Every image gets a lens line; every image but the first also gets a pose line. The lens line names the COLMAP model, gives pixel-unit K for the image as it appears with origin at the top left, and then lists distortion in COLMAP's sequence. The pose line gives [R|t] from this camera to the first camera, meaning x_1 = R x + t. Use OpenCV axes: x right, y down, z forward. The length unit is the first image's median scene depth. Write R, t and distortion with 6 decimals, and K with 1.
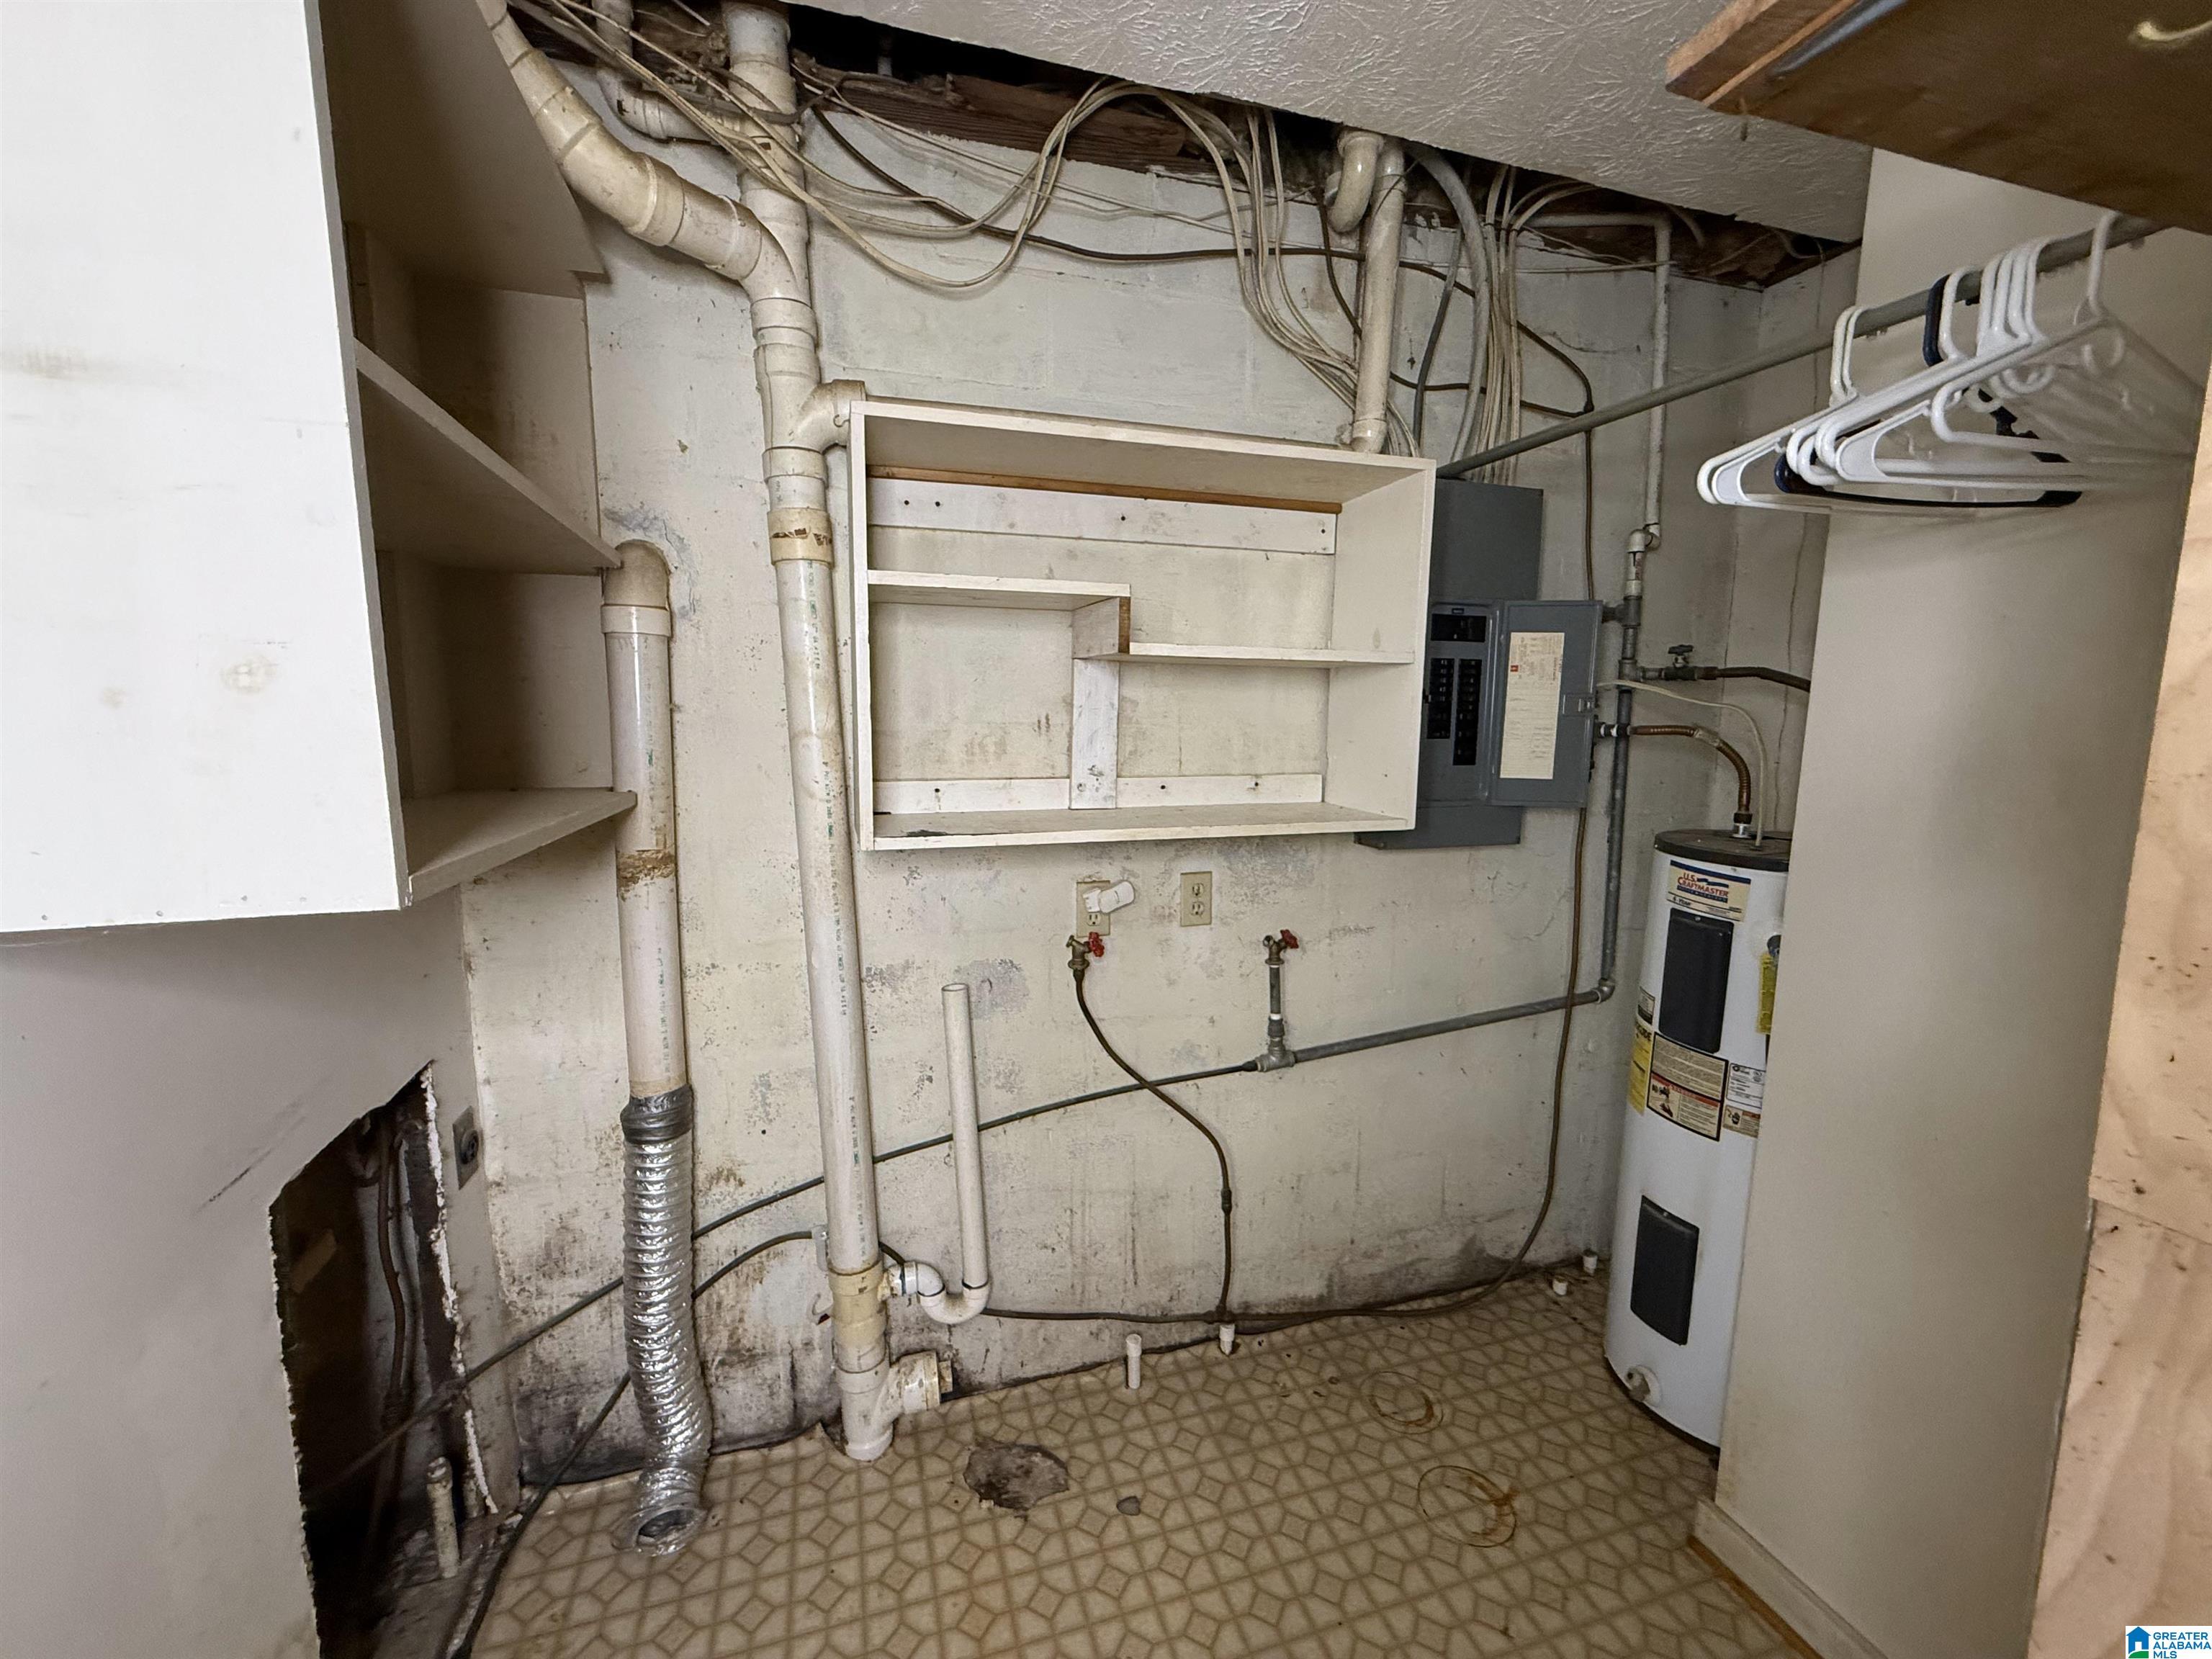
lens RADIAL K [[884.3, 0, 1105.2], [0, 884.3, 831.0], [0, 0, 1]] dist [0.000604, 0.000203]
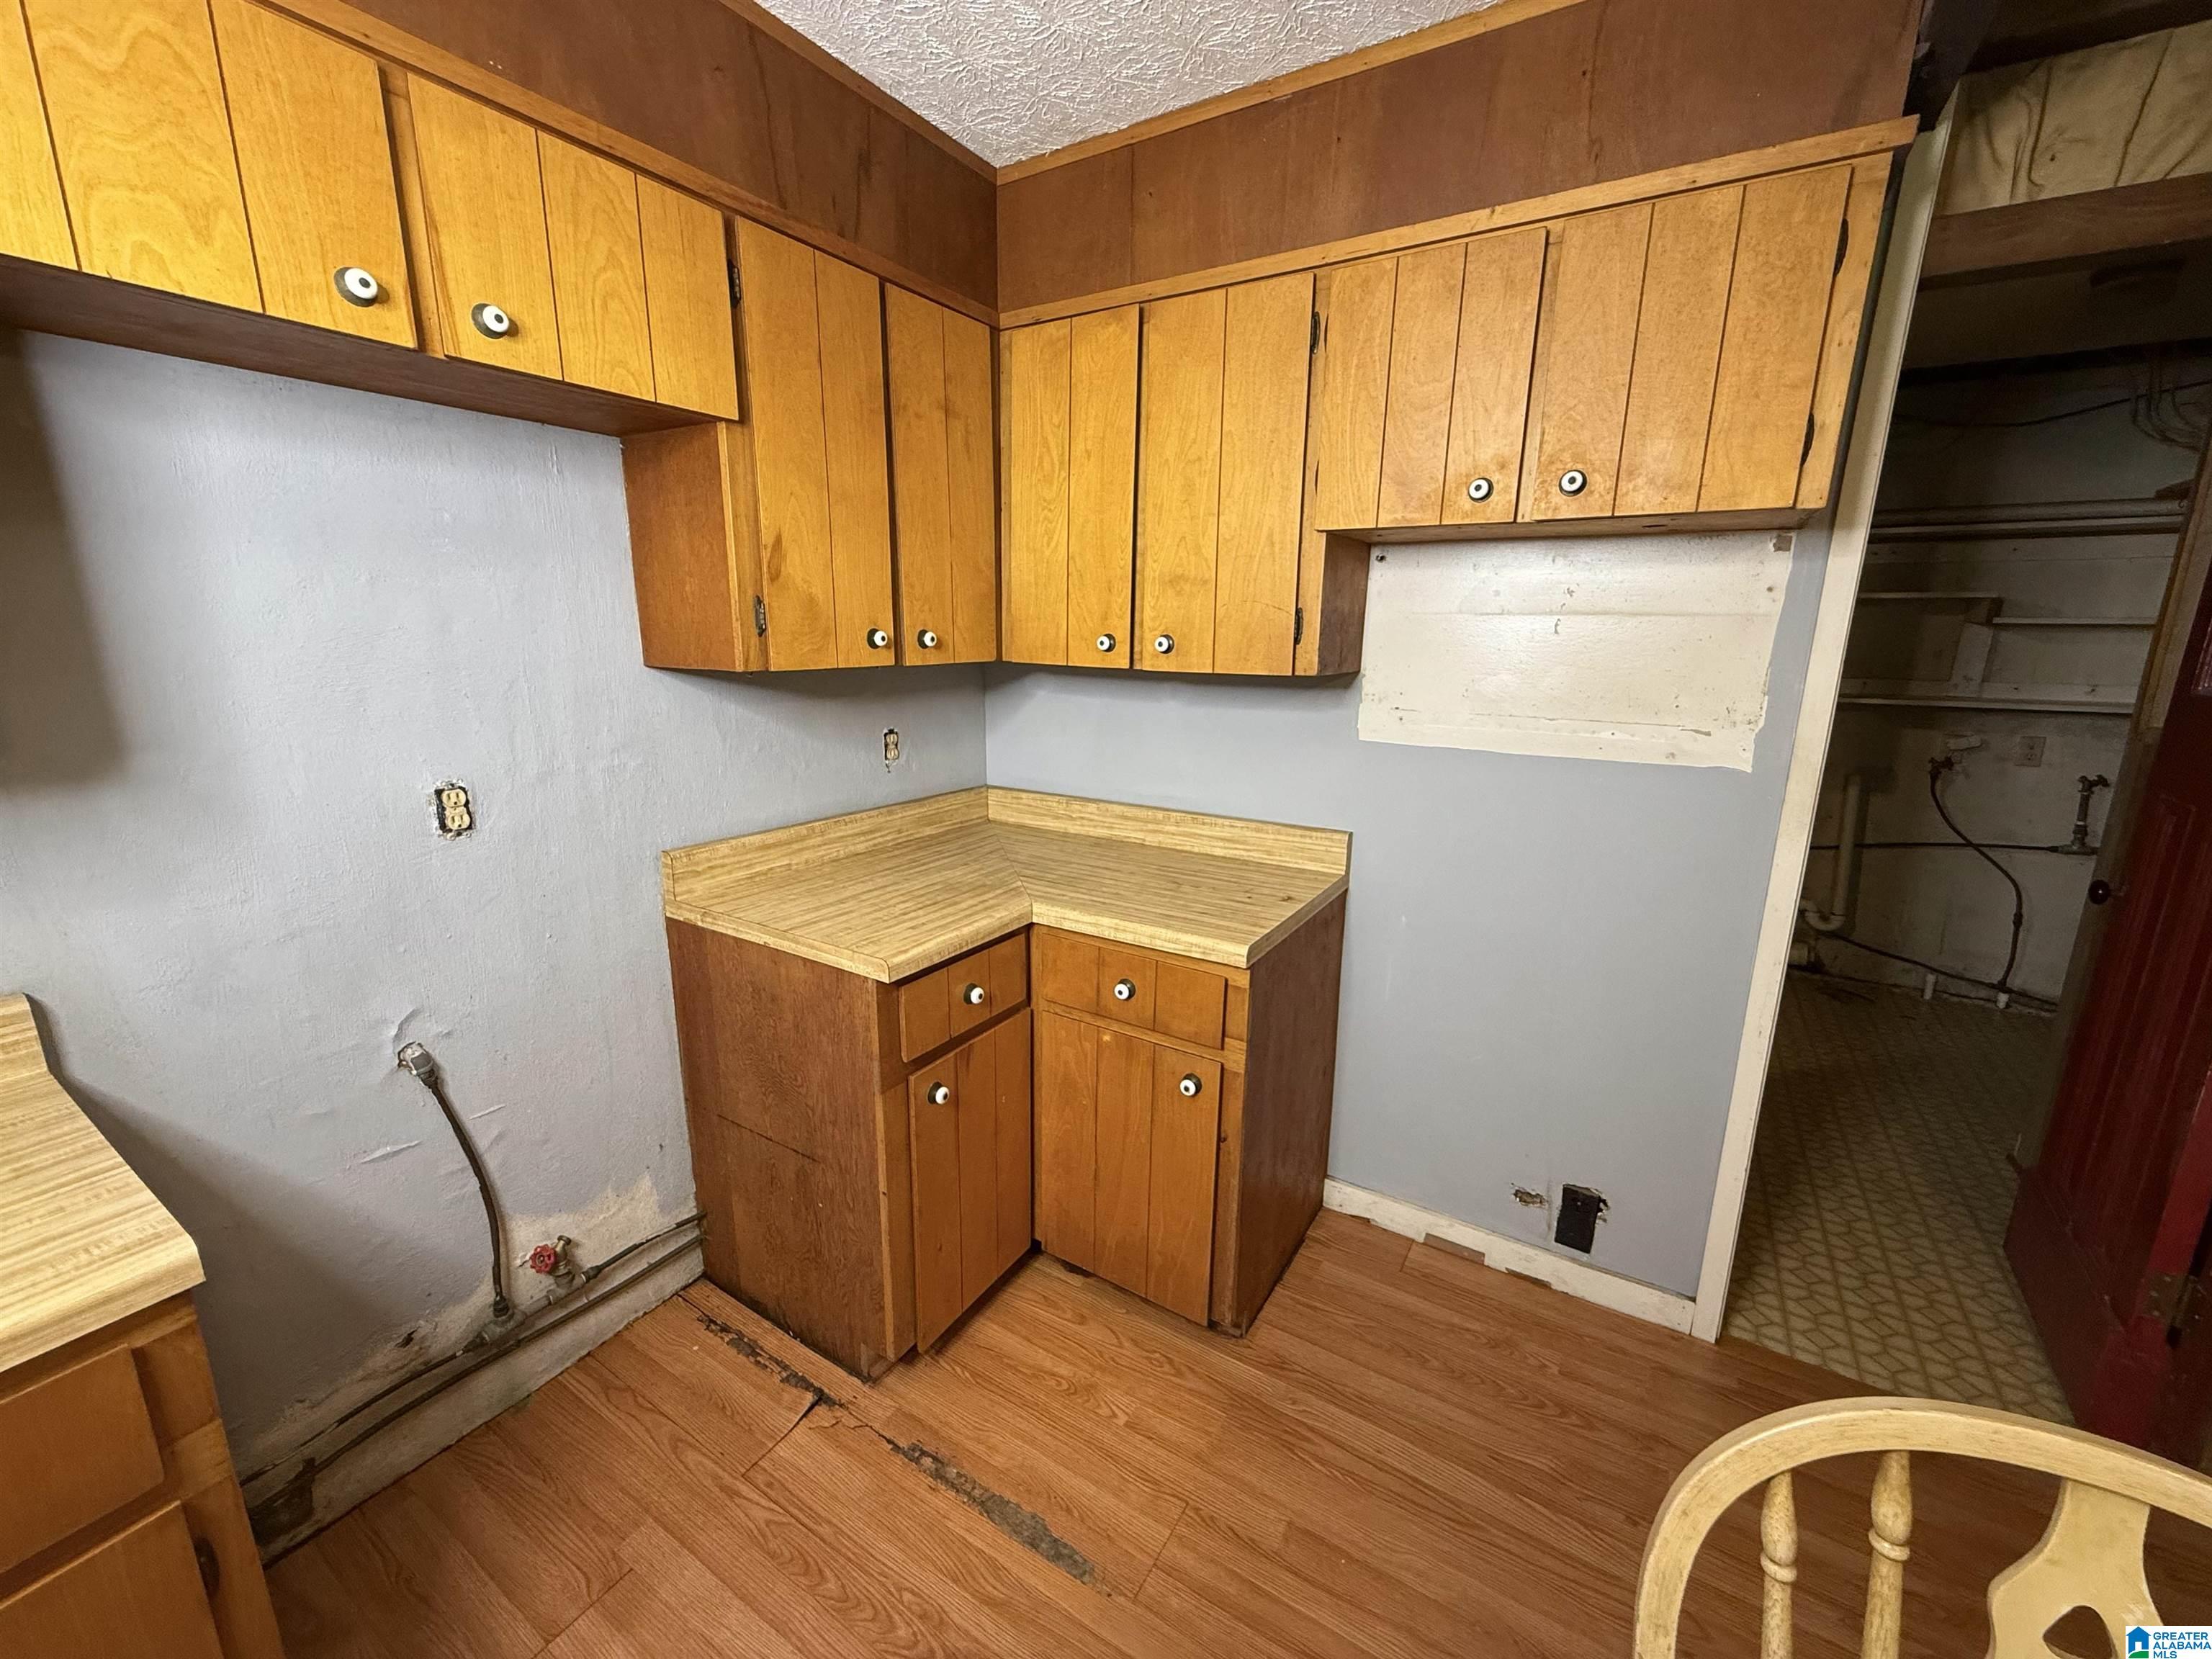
lens RADIAL K [[884.3, 0, 1114.6], [0, 884.3, 834.2], [0, 0, 1]] dist [0.000604, 0.000203]
pose [[0.655426, 0.167353, -0.736485, 0.239018], [-0.100791, 0.985800, 0.134309, 0.191745], [0.748504, -0.013799, 0.662986, -1.653124]]
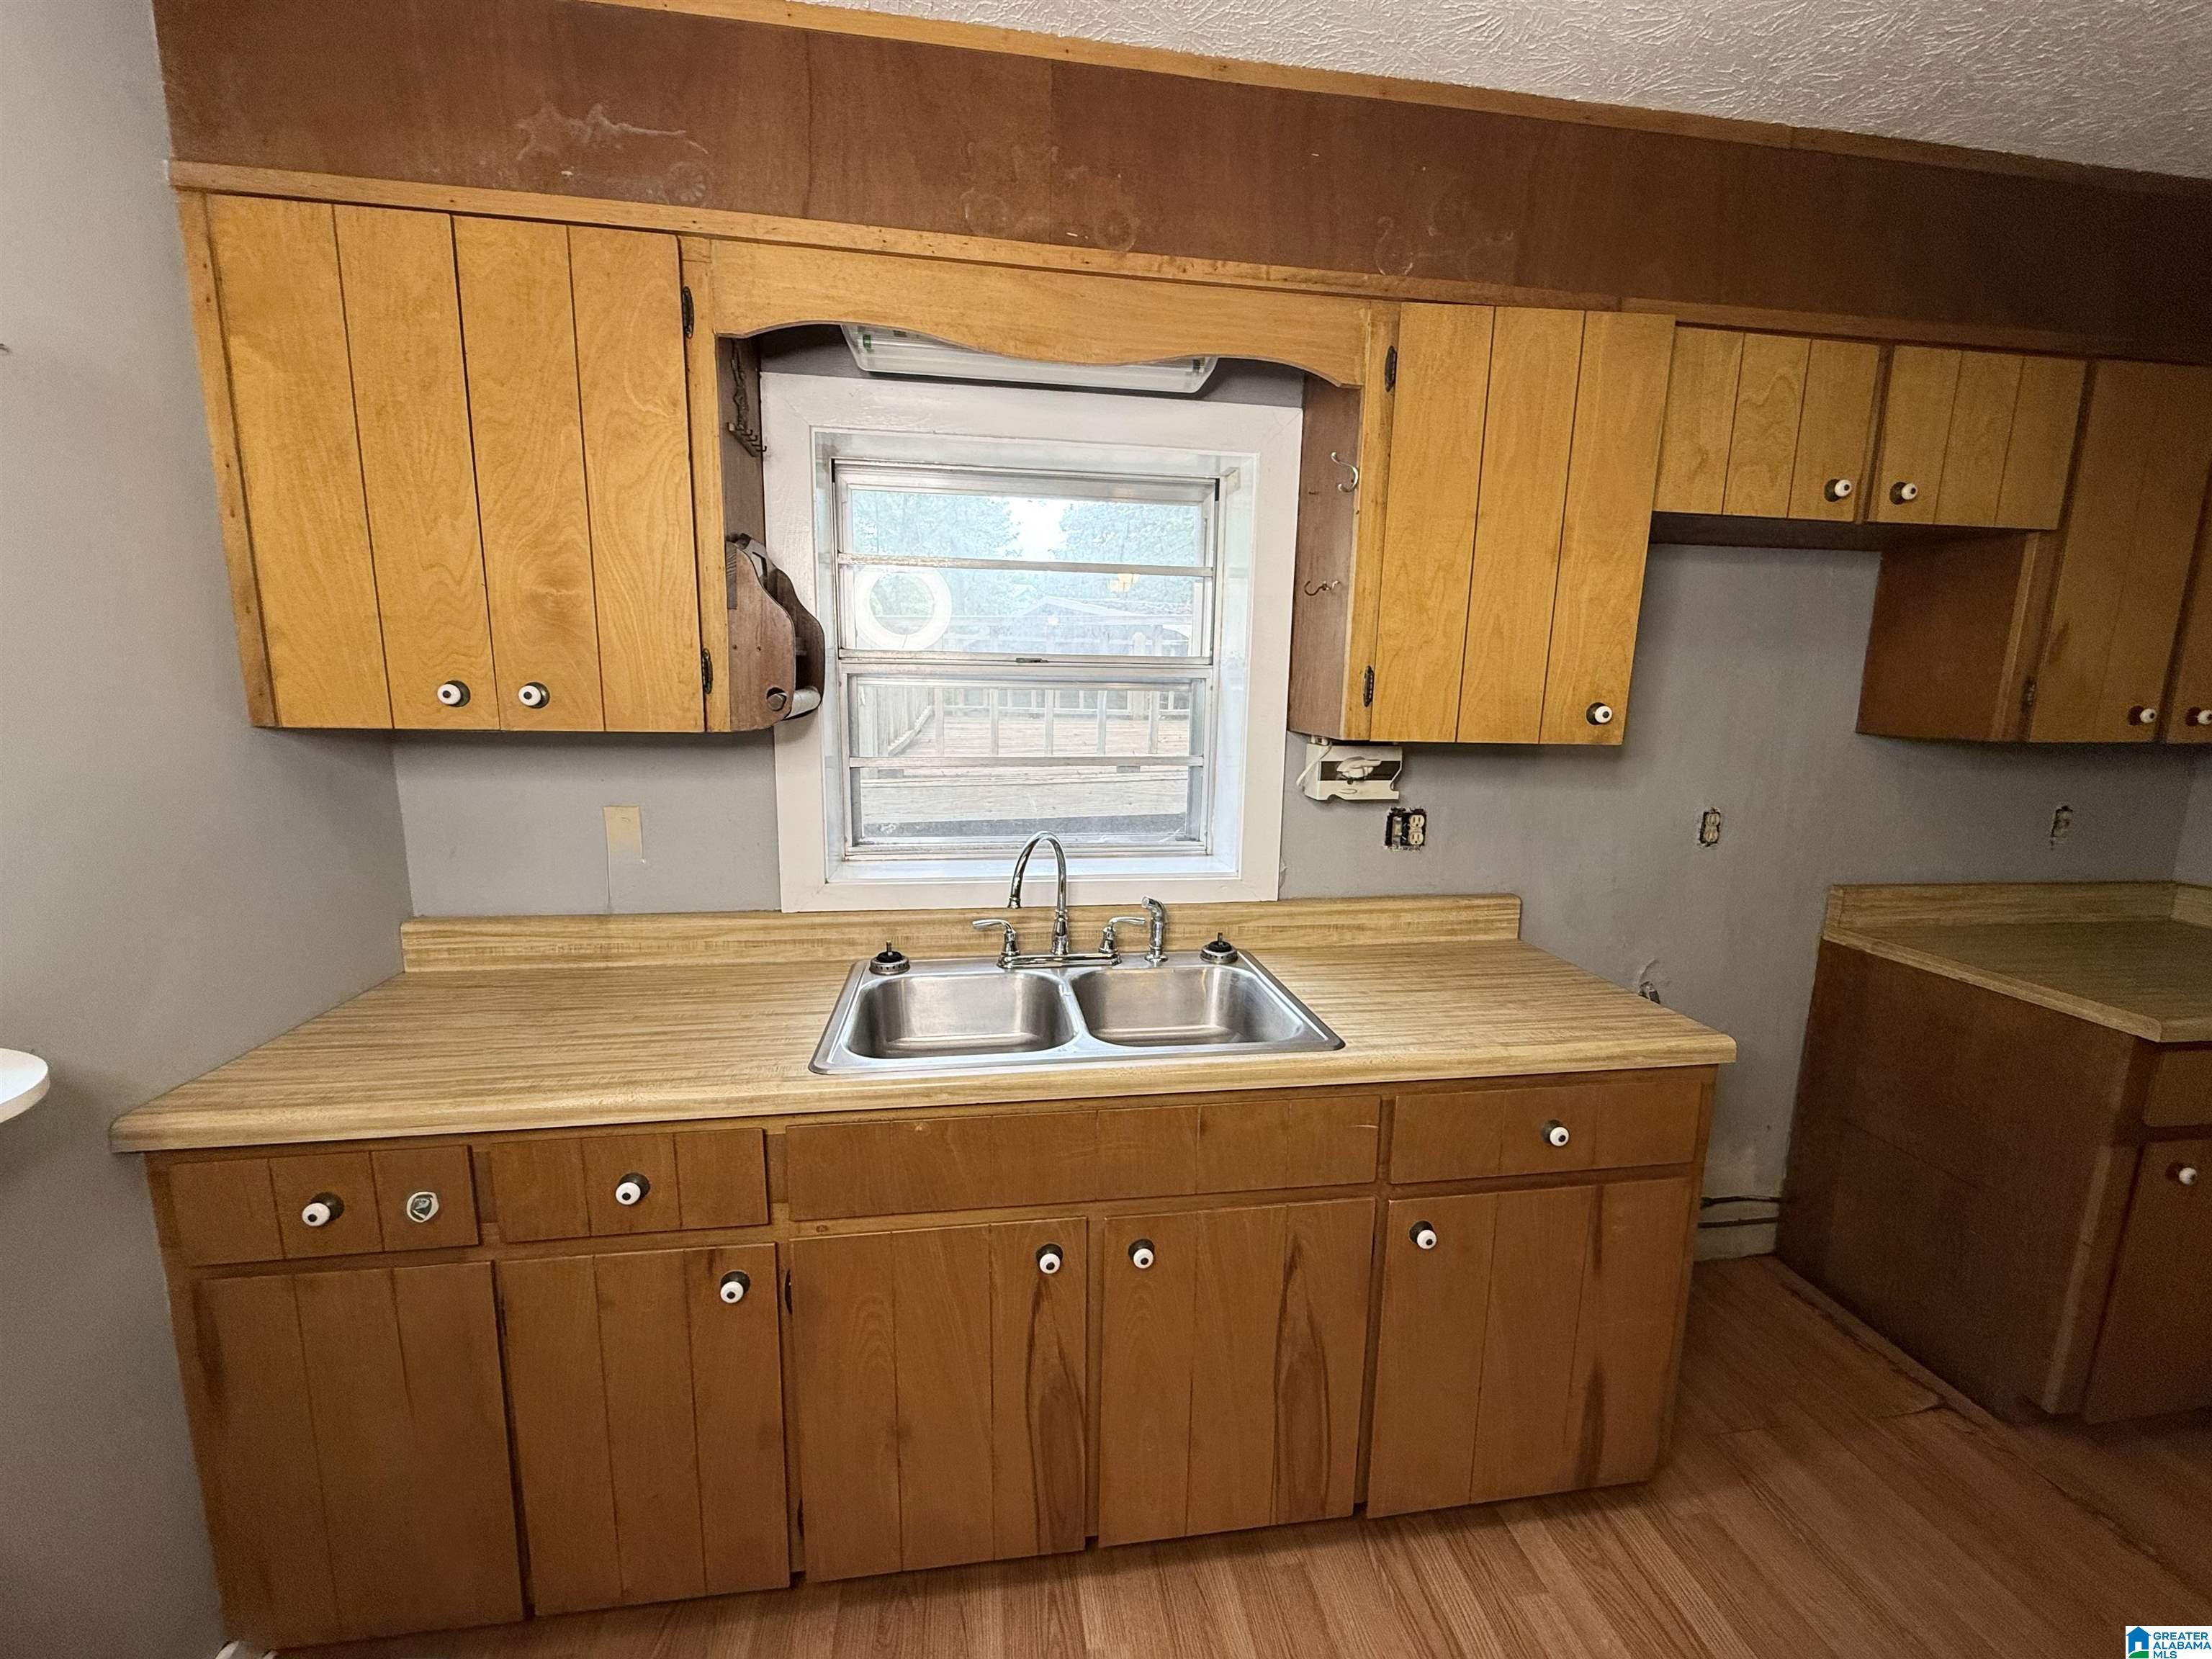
lens RADIAL K [[884.3, 0, 1100.8], [0, 884.3, 829.6], [0, 0, 1]] dist [0.000604, 0.000203]
pose [[-0.157291, 0.148546, -0.976316, 1.123320], [-0.144065, 0.974595, 0.171494, 0.431590], [0.976988, 0.167627, -0.131894, -3.567496]]
